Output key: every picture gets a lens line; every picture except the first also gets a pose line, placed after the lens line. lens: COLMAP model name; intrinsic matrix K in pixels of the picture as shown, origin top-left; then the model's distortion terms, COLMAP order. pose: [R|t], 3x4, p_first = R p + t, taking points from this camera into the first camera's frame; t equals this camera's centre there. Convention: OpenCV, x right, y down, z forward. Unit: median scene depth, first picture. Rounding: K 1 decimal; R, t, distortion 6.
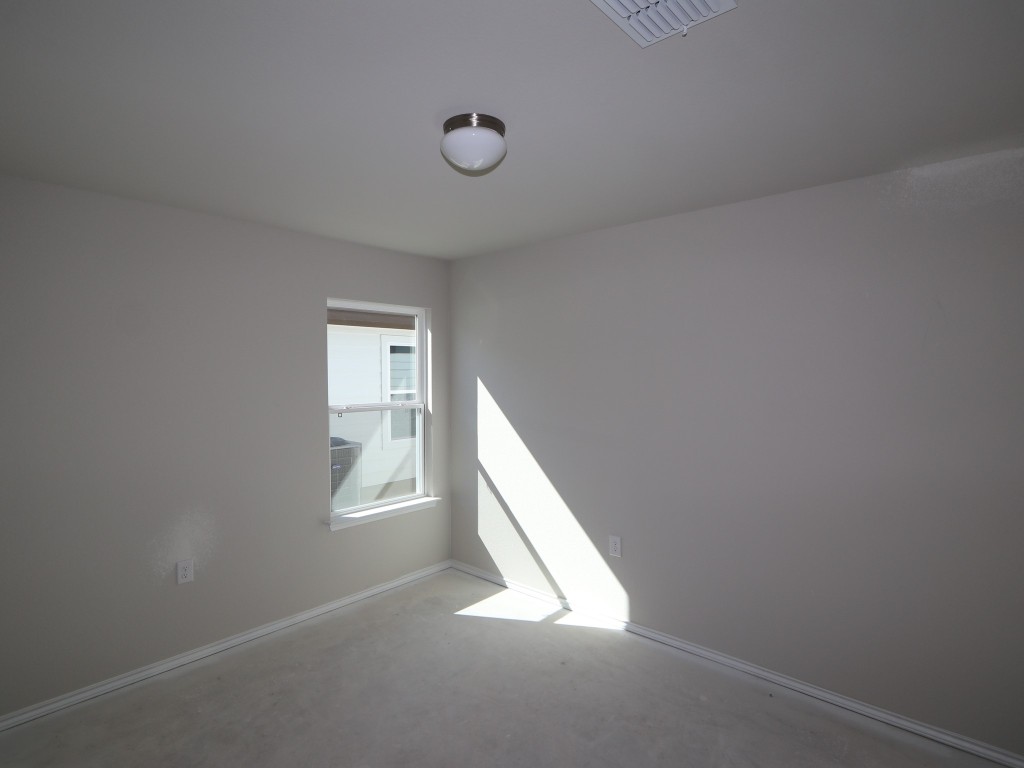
lens RADIAL K [[552.9, 0, 507.7], [0, 552.9, 384.3], [0, 0, 1]] dist [-0.003614, 0.000491]
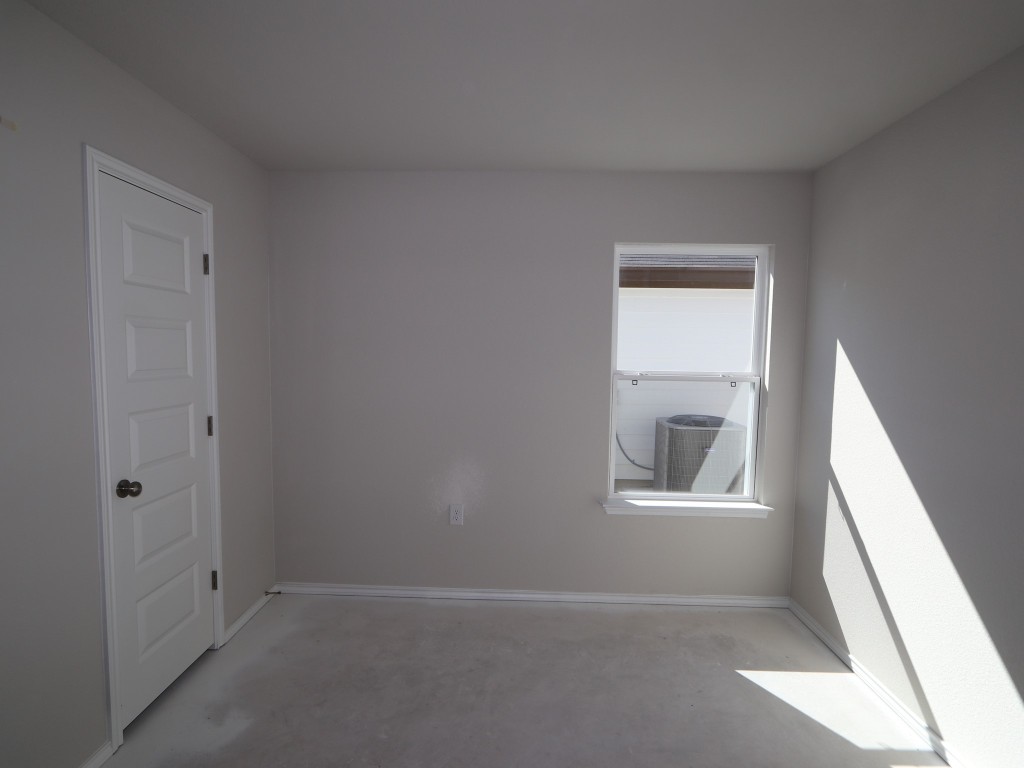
lens RADIAL K [[552.9, 0, 507.7], [0, 552.9, 384.3], [0, 0, 1]] dist [-0.003614, 0.000491]
pose [[0.629556, 0.061040, -0.774554, 0.218967], [-0.033957, 0.998118, 0.051058, 0.020063], [0.776213, -0.005842, 0.630444, 0.293780]]
